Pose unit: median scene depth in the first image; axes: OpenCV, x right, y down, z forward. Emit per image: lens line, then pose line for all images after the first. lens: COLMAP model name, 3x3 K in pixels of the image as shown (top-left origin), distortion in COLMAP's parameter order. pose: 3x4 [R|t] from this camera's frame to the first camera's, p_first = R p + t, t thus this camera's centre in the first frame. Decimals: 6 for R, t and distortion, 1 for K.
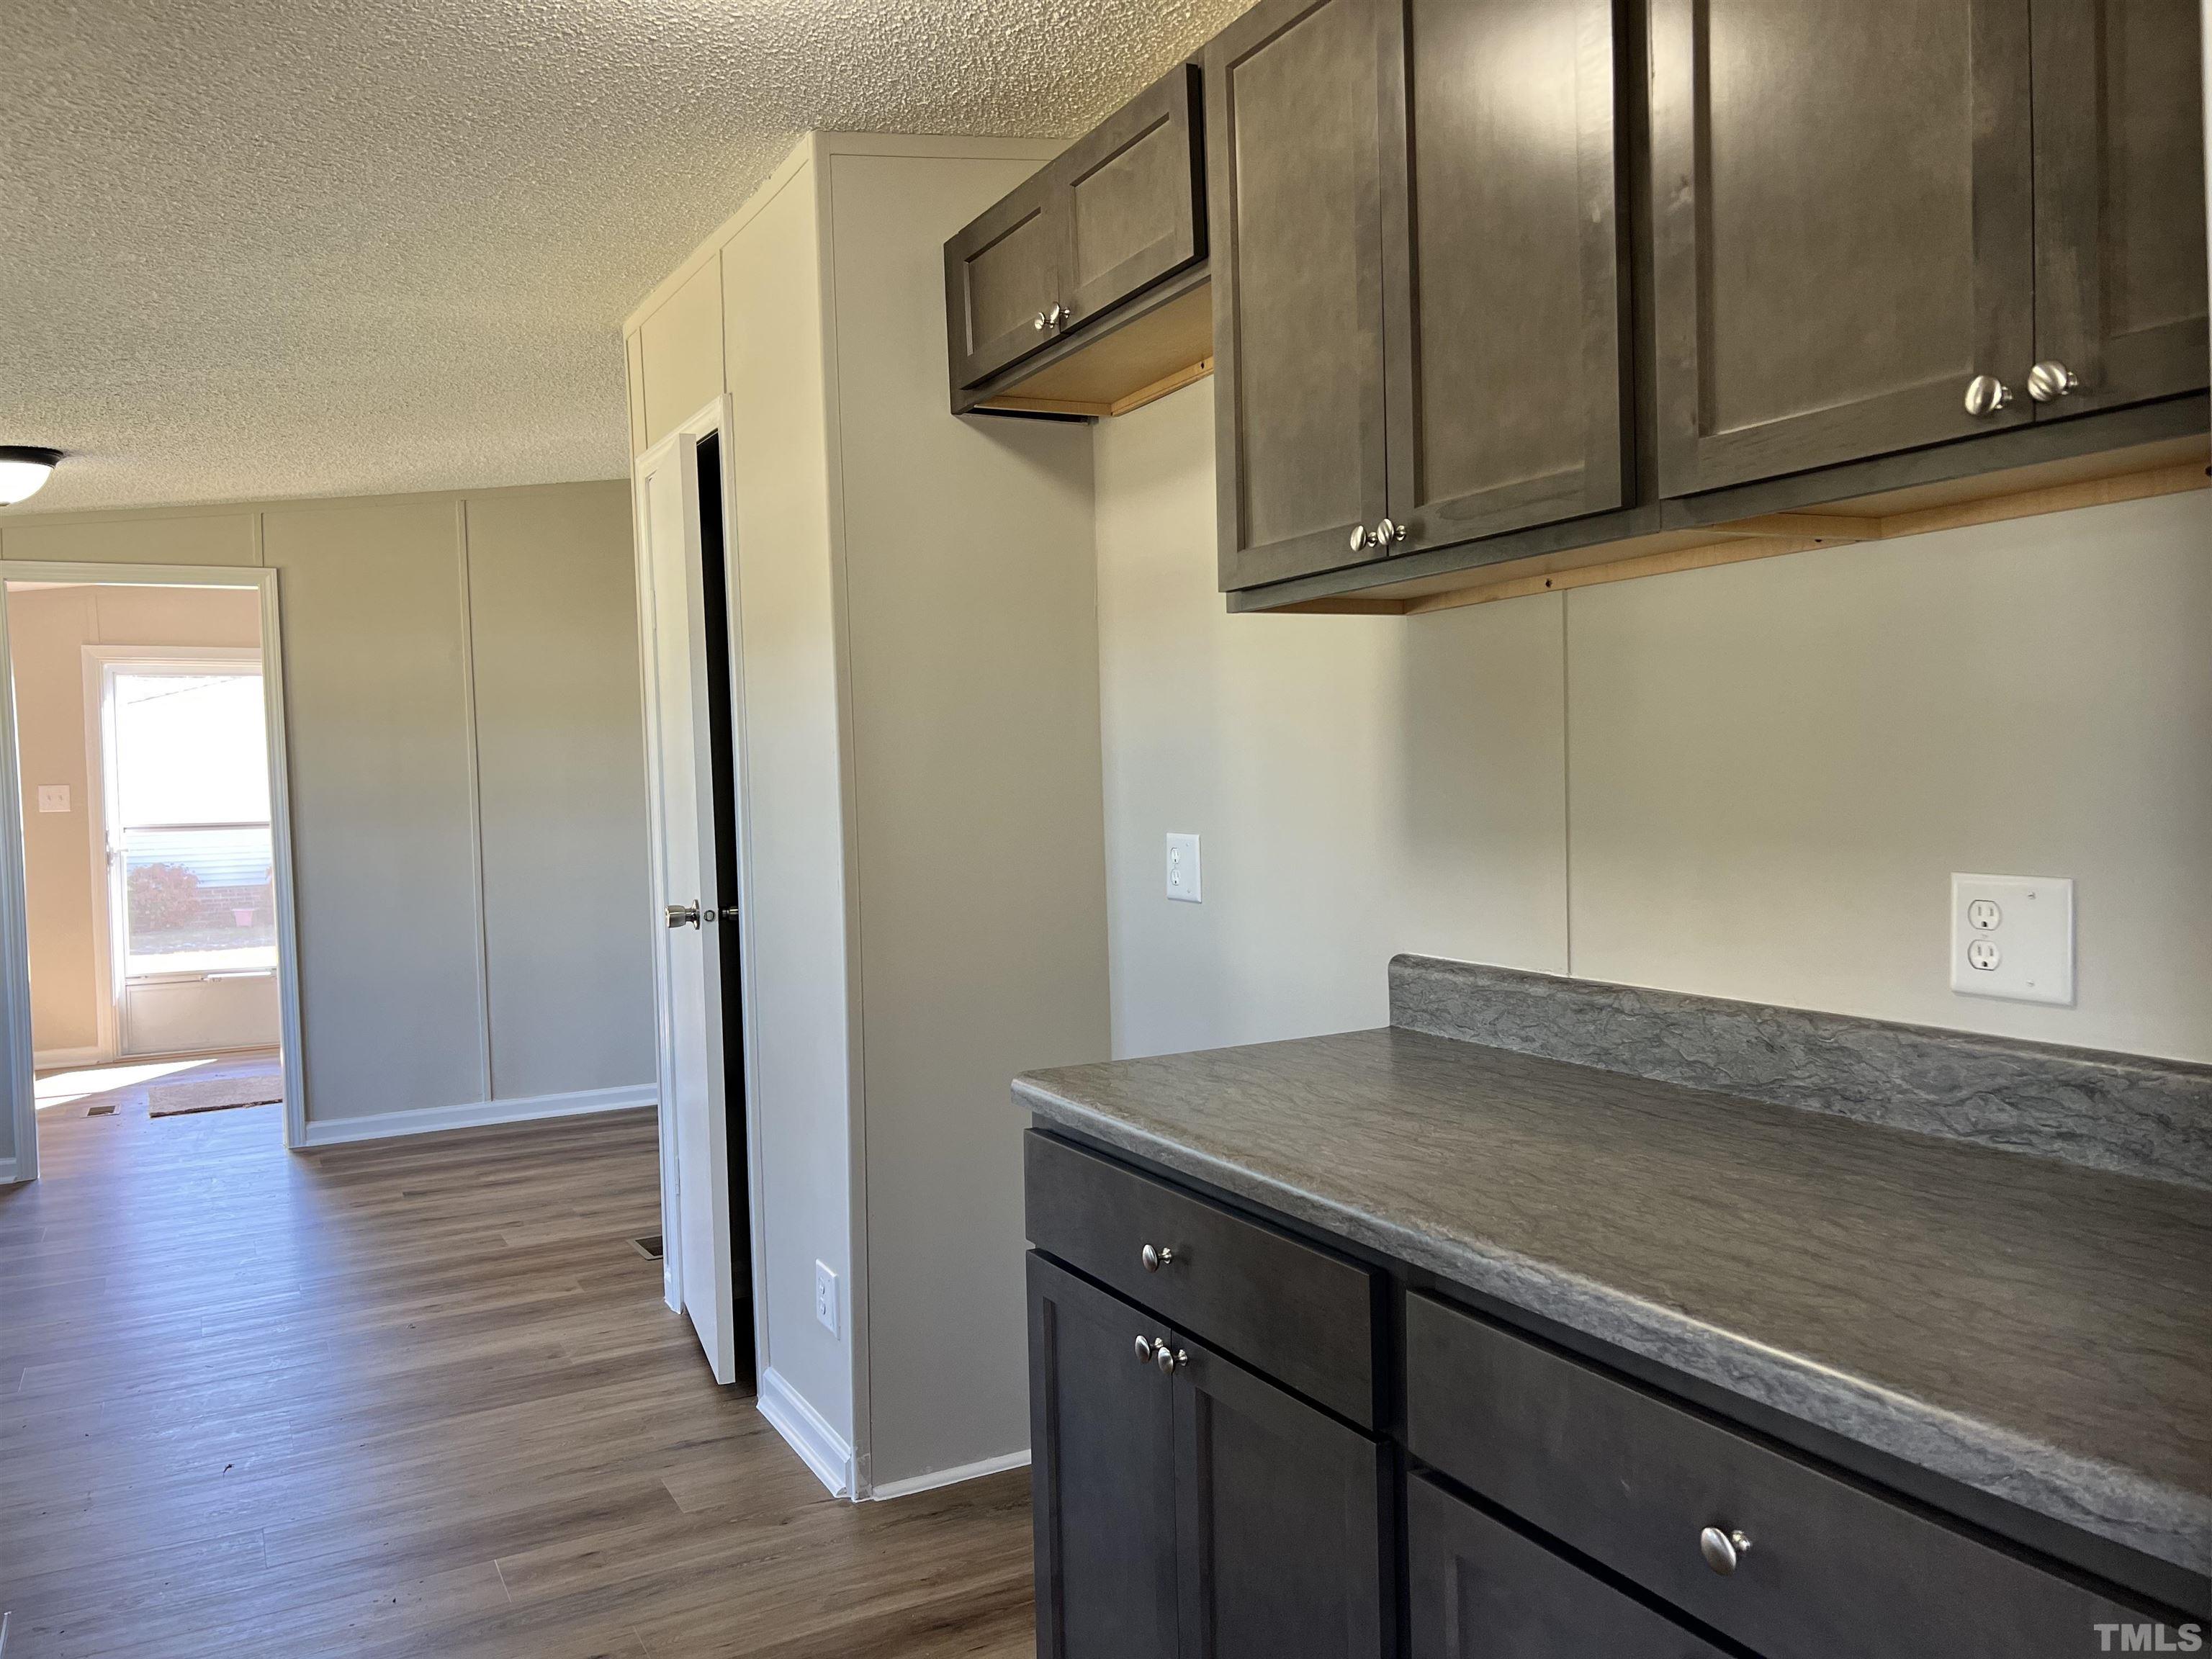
lens RADIAL K [[1649.2, 0, 1102.0], [0, 1649.2, 863.3], [0, 0, 1]] dist [0.001768, 0.000924]
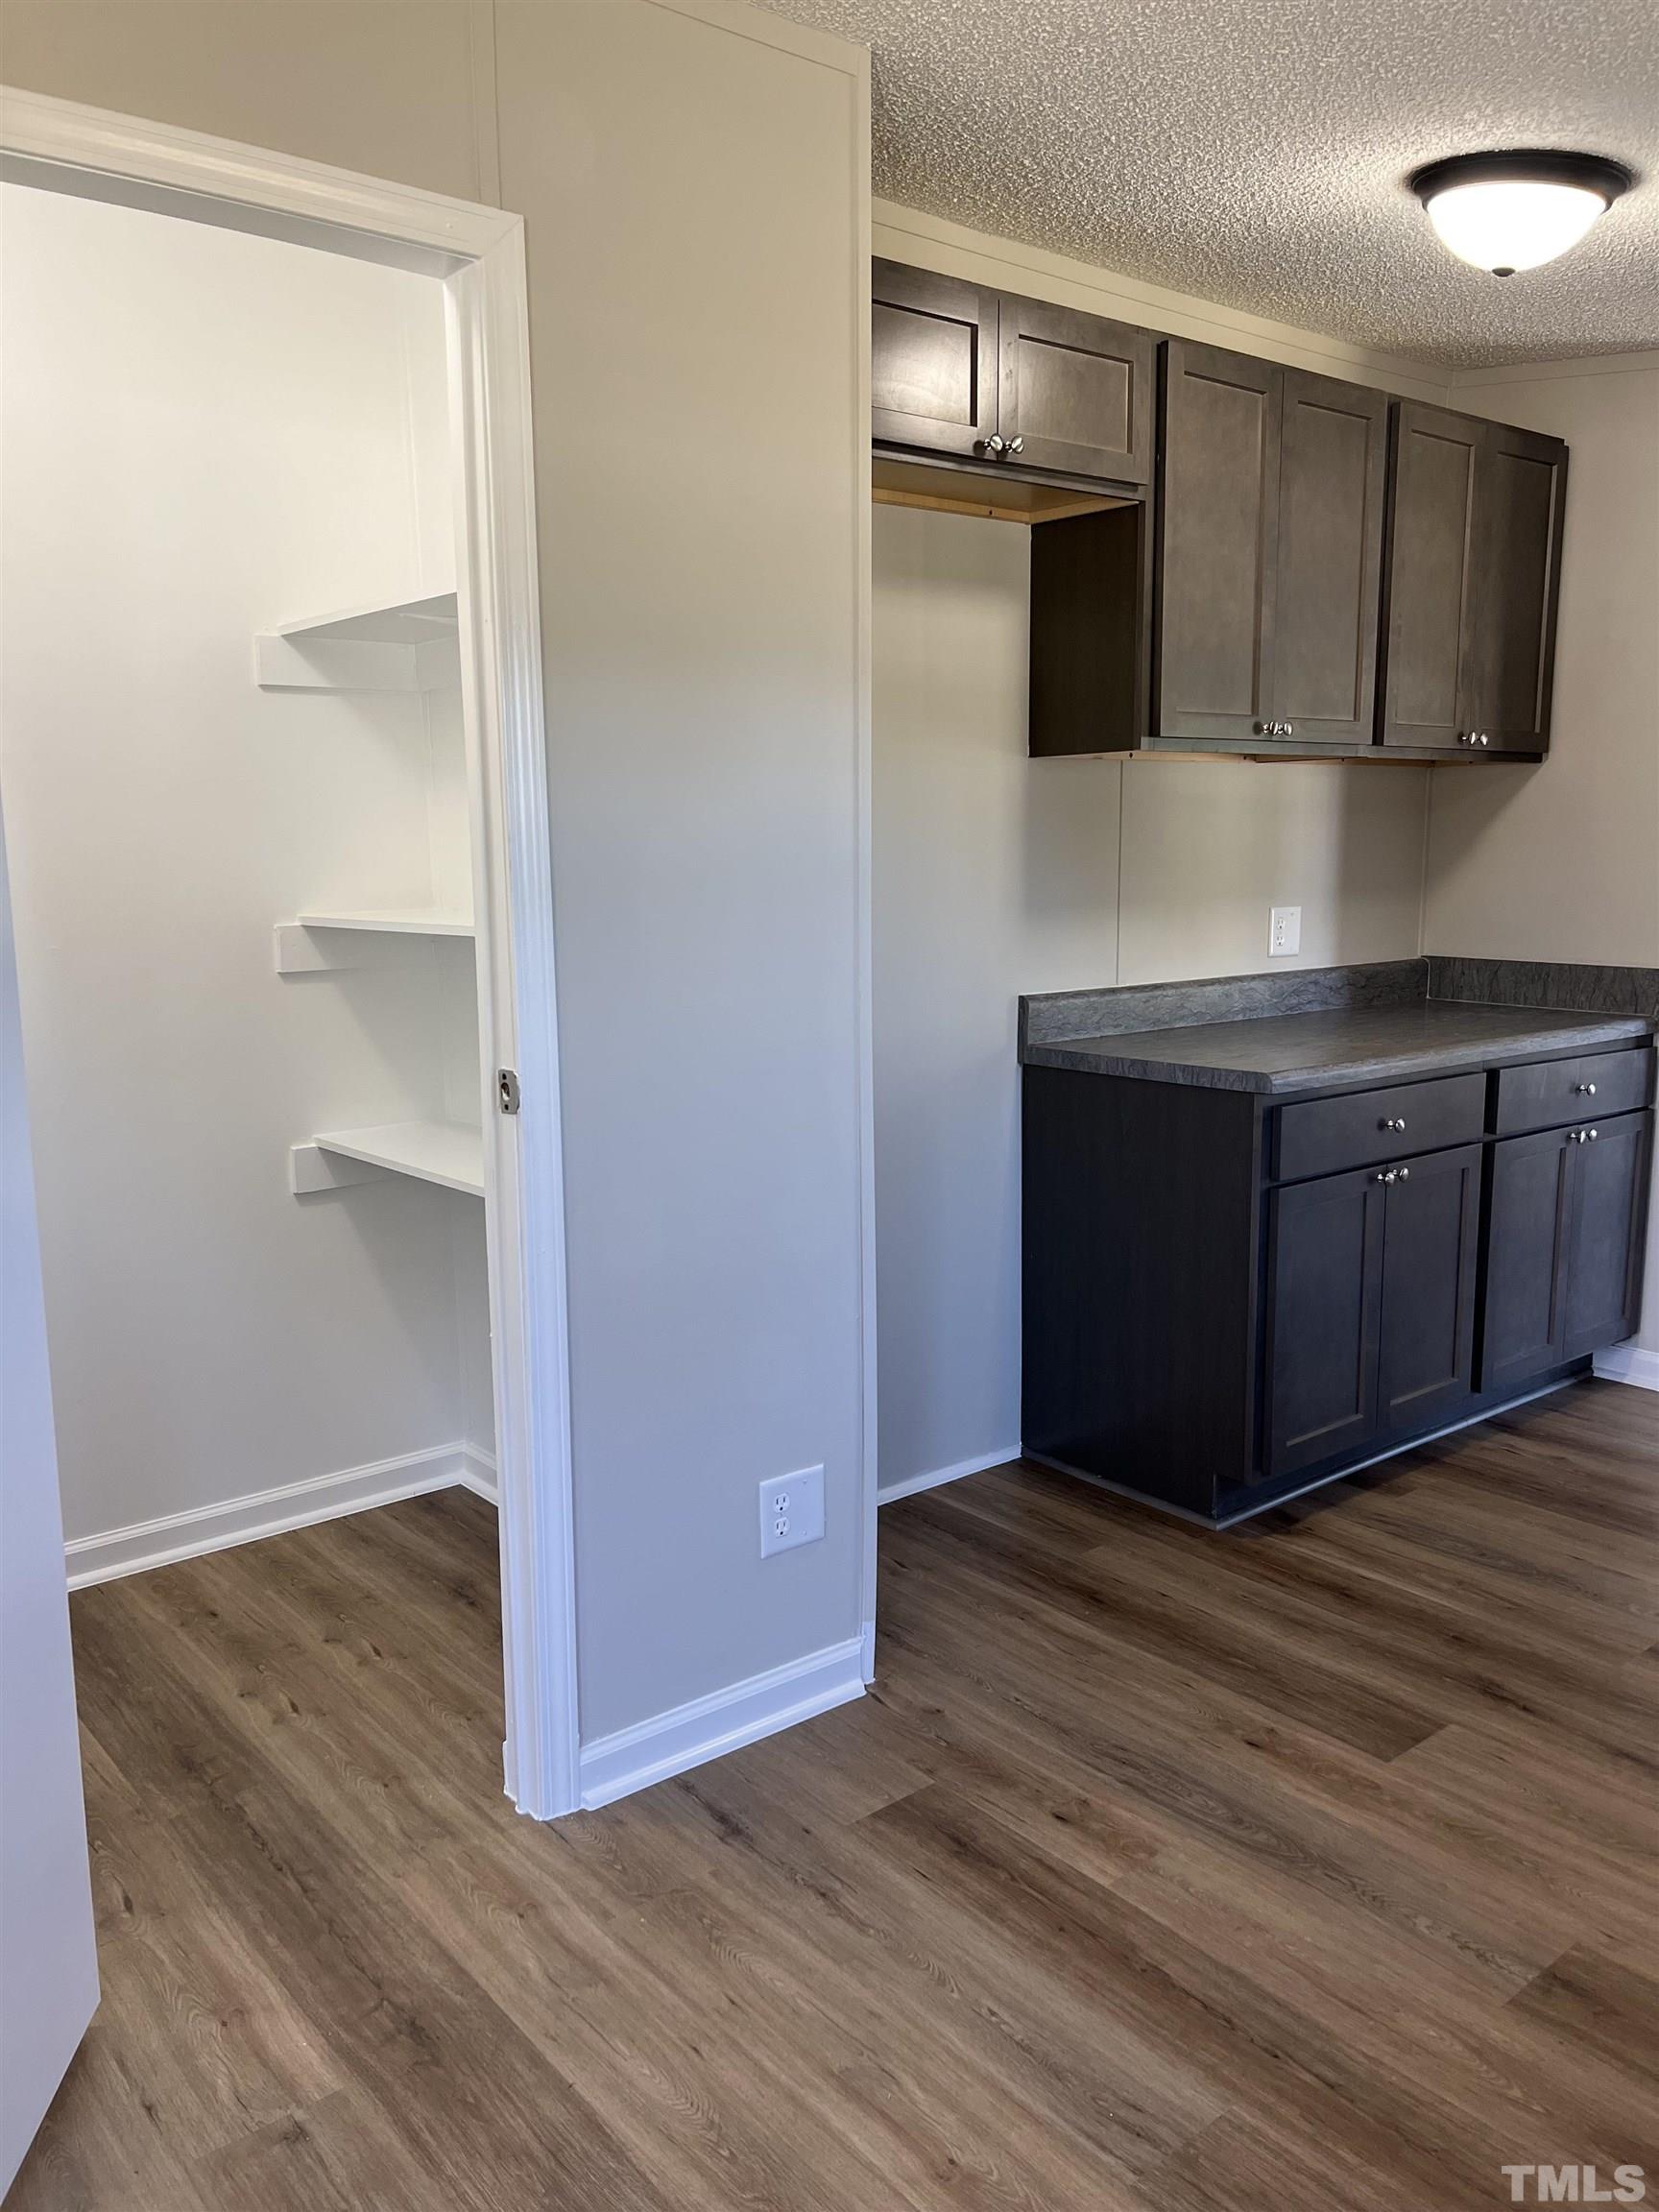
lens RADIAL K [[1700.5, 0, 829.5], [0, 1700.5, 1106.0], [0, 0, 1]] dist [0.134545, -0.160032]
pose [[-0.192989, -0.123954, 0.973340, -1.085505], [0.068333, 0.987882, 0.139355, -0.060257], [-0.978819, 0.093405, -0.182180, 1.236541]]
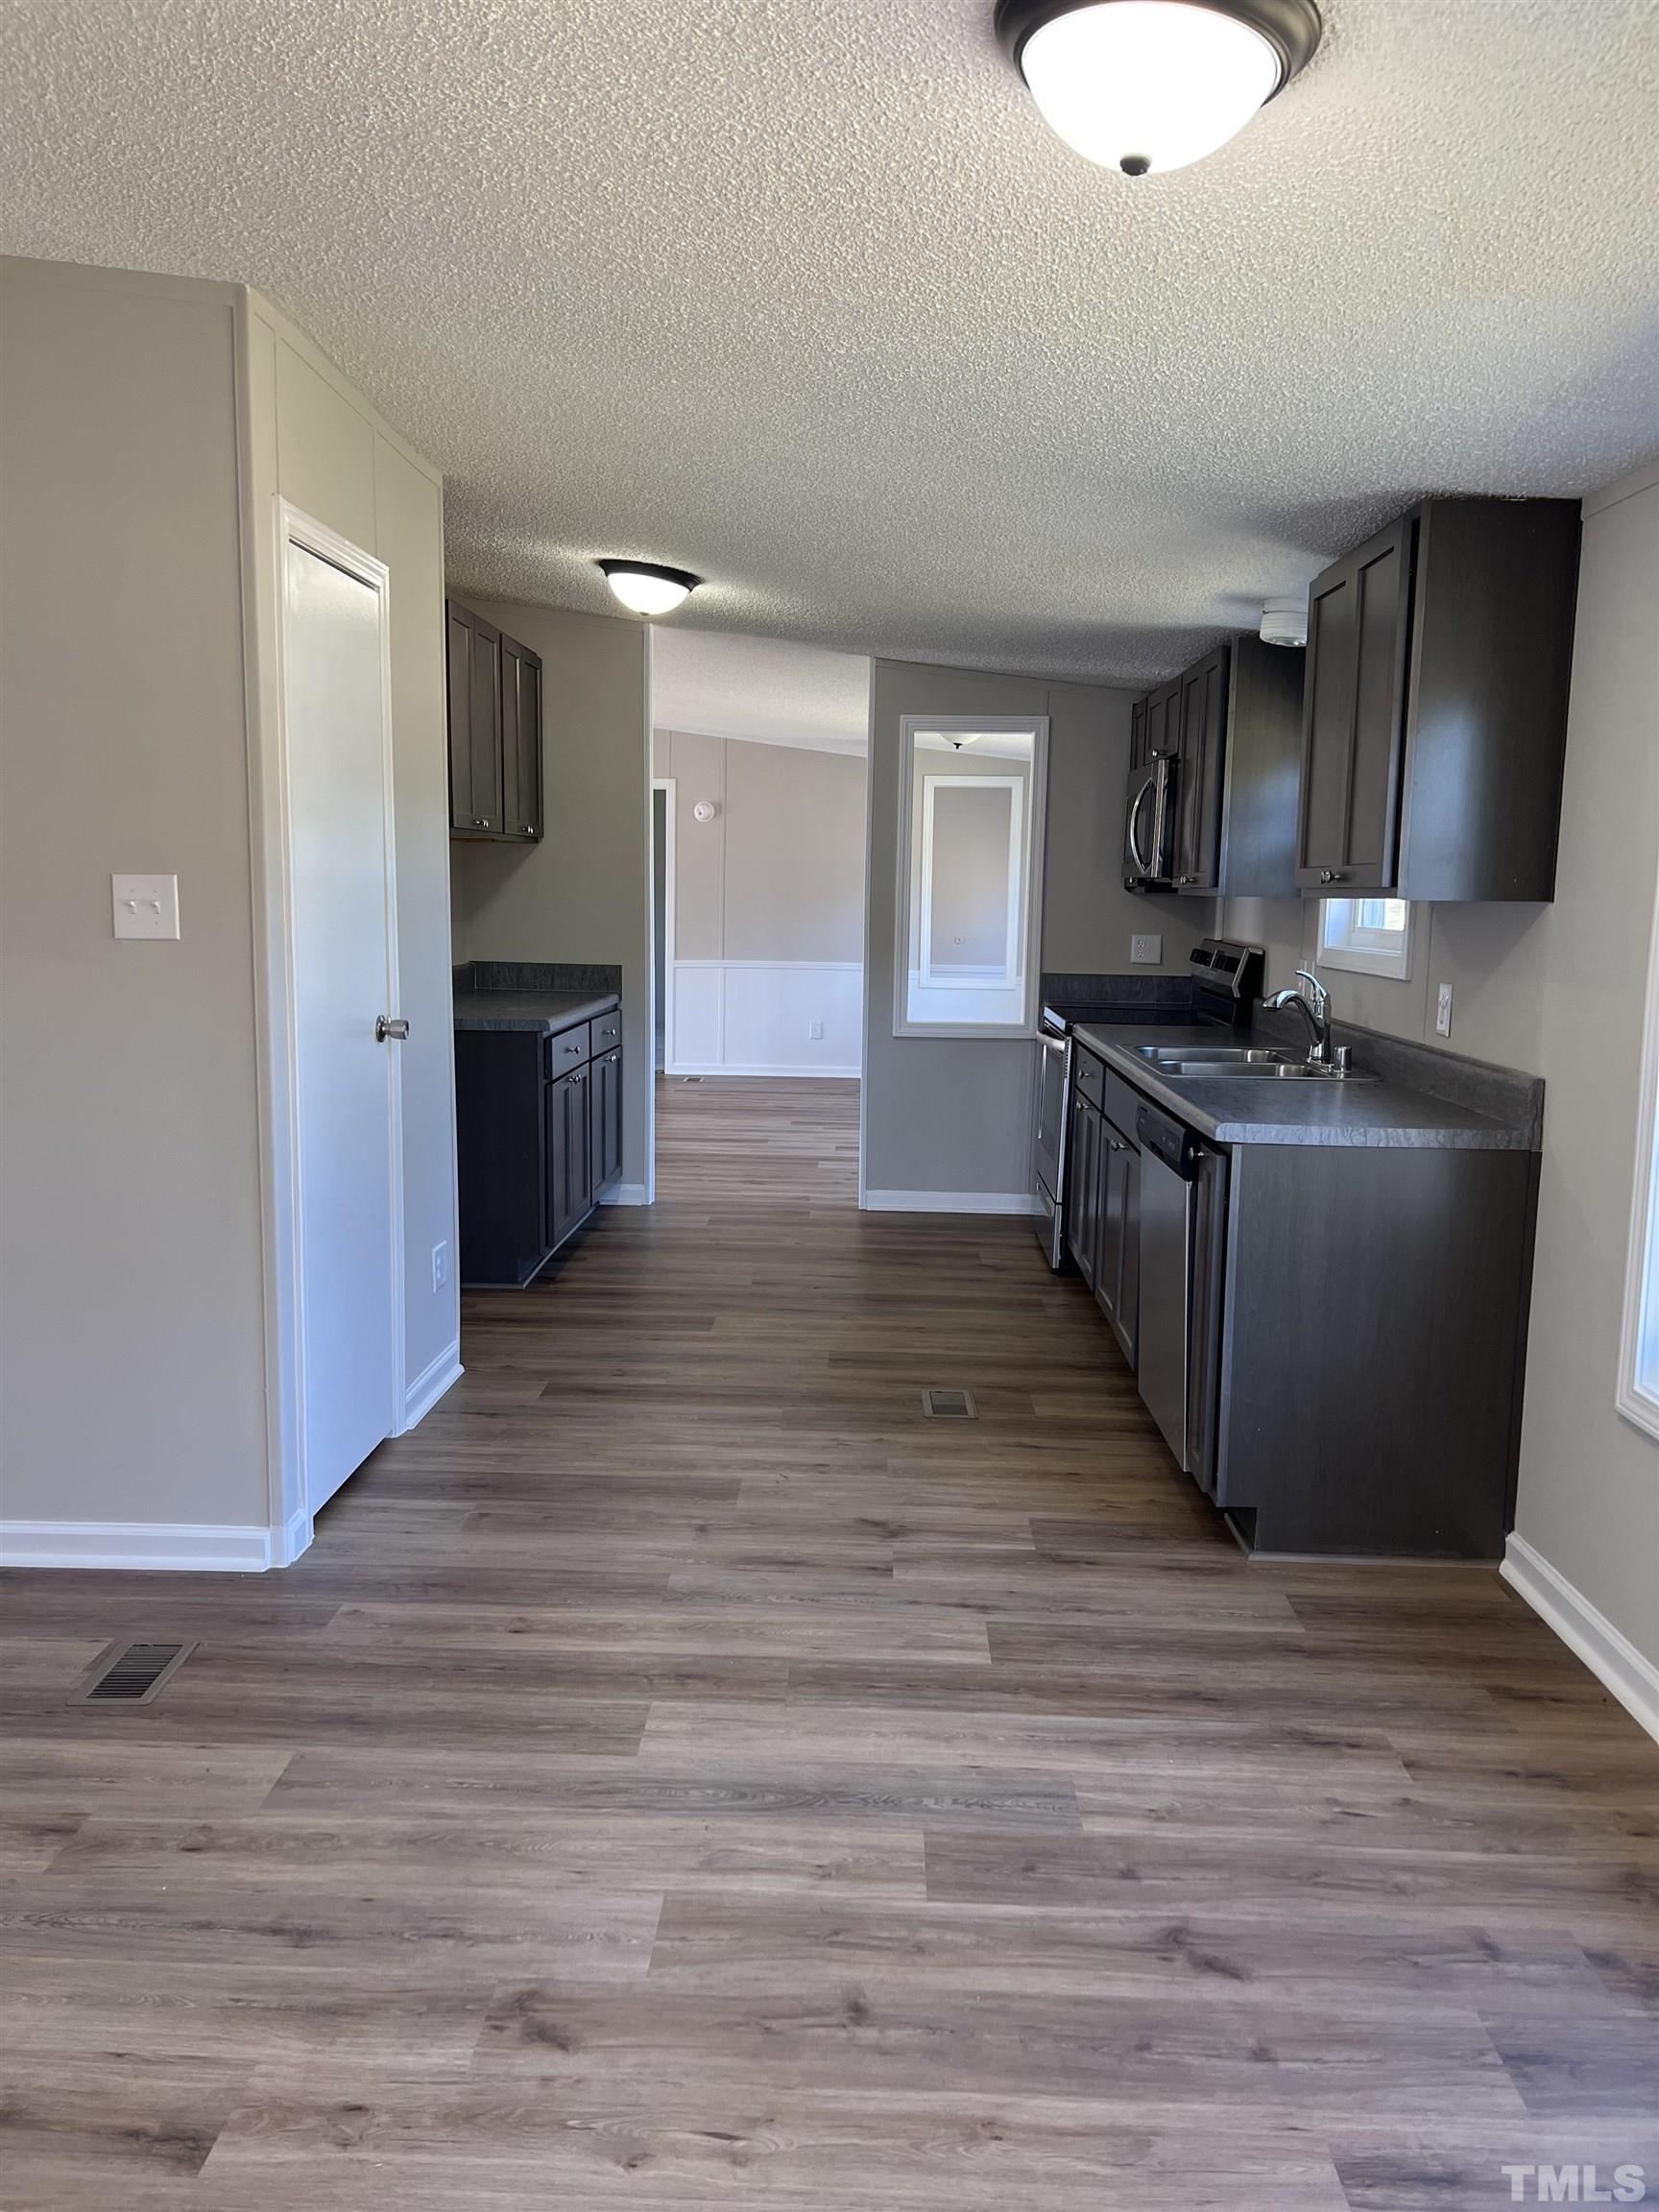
lens RADIAL K [[1700.5, 0, 829.5], [0, 1700.5, 1106.0], [0, 0, 1]] dist [0.134545, -0.160032]
pose [[-0.863492, -0.050475, 0.501830, -1.347155], [0.039291, 0.985224, 0.166702, -0.128065], [-0.502830, 0.163663, -0.848750, 2.310036]]
